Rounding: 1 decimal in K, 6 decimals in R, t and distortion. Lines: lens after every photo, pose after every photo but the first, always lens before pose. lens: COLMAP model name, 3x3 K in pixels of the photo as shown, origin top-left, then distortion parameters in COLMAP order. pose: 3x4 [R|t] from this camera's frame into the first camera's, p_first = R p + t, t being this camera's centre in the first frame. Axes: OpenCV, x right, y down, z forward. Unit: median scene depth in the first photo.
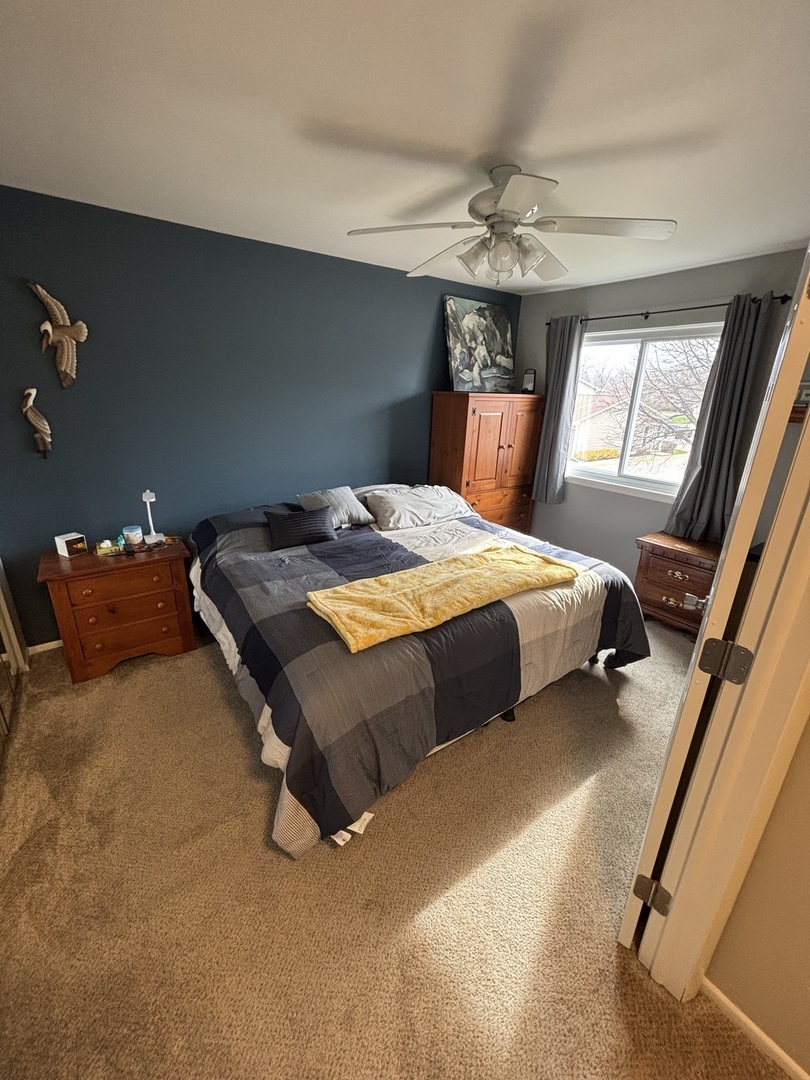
lens RADIAL K [[436.2, 0, 404.8], [0, 436.2, 536.3], [0, 0, 1]] dist [-0.001233, 0.001049]
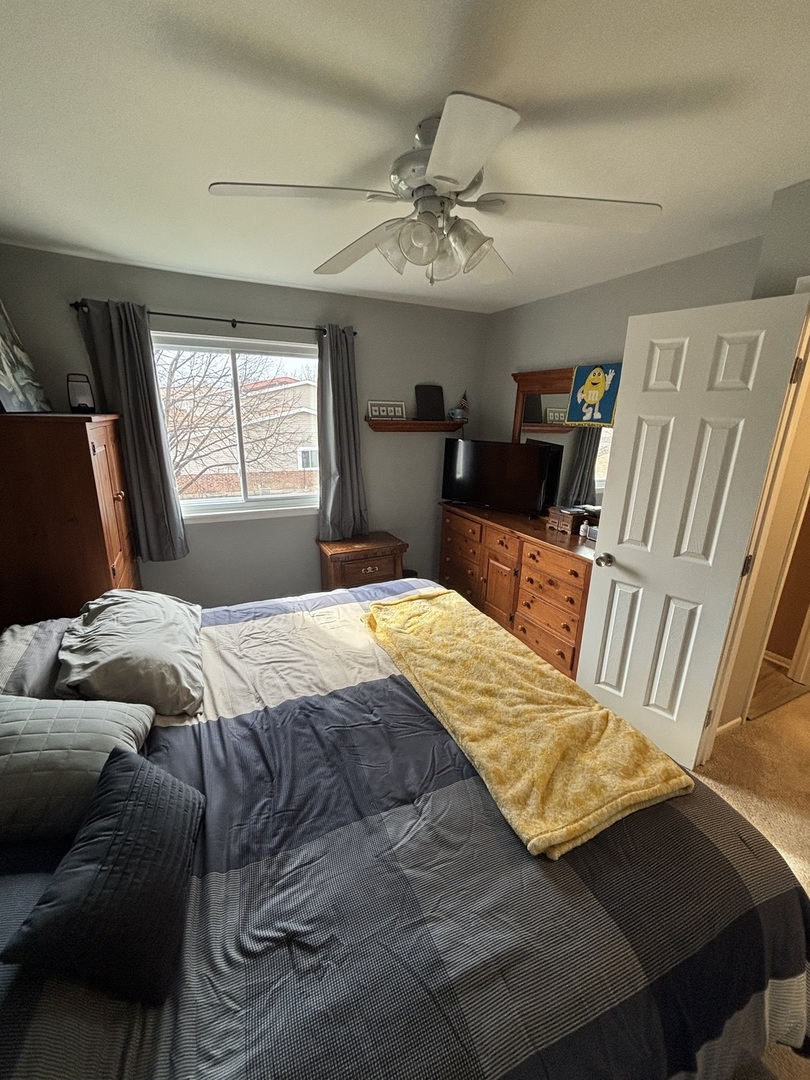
lens RADIAL K [[436.2, 0, 402.8], [0, 436.2, 541.9], [0, 0, 1]] dist [-0.001233, 0.001049]
pose [[0.169952, -0.308760, 0.935833, -0.388026], [0.306187, 0.919191, 0.247664, -0.226647], [-0.936678, 0.244449, 0.250757, 0.603875]]
